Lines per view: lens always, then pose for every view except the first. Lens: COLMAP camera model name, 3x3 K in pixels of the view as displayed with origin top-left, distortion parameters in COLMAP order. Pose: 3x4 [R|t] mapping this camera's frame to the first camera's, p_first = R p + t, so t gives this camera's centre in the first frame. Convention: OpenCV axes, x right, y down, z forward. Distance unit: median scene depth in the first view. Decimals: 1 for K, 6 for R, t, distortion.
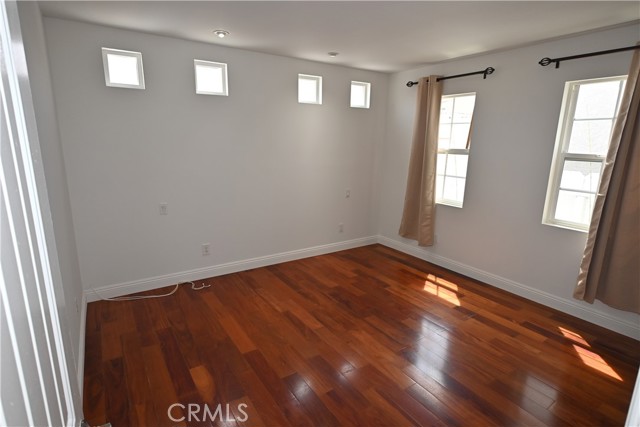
lens RADIAL K [[335.9, 0, 320.0], [0, 335.9, 213.5], [0, 0, 1]] dist [0.000044, -0.000185]
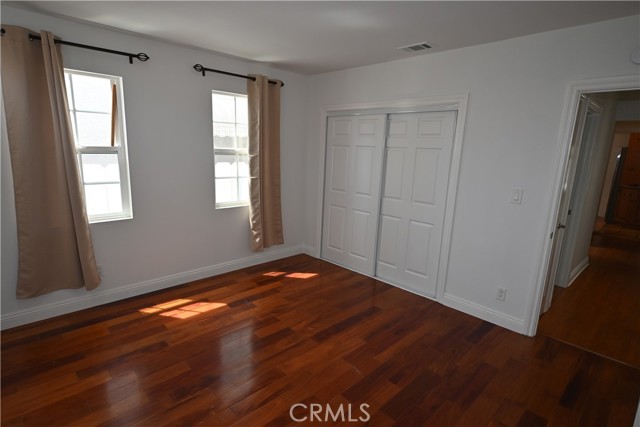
lens RADIAL K [[337.7, 0, 318.8], [0, 337.7, 210.4], [0, 0, 1]] dist [0.019350, -0.000227]
pose [[-0.172111, -0.209985, 0.962437, -0.530456], [0.176901, 0.954544, 0.239898, -0.180954], [-0.969063, 0.211545, -0.127141, 0.776490]]
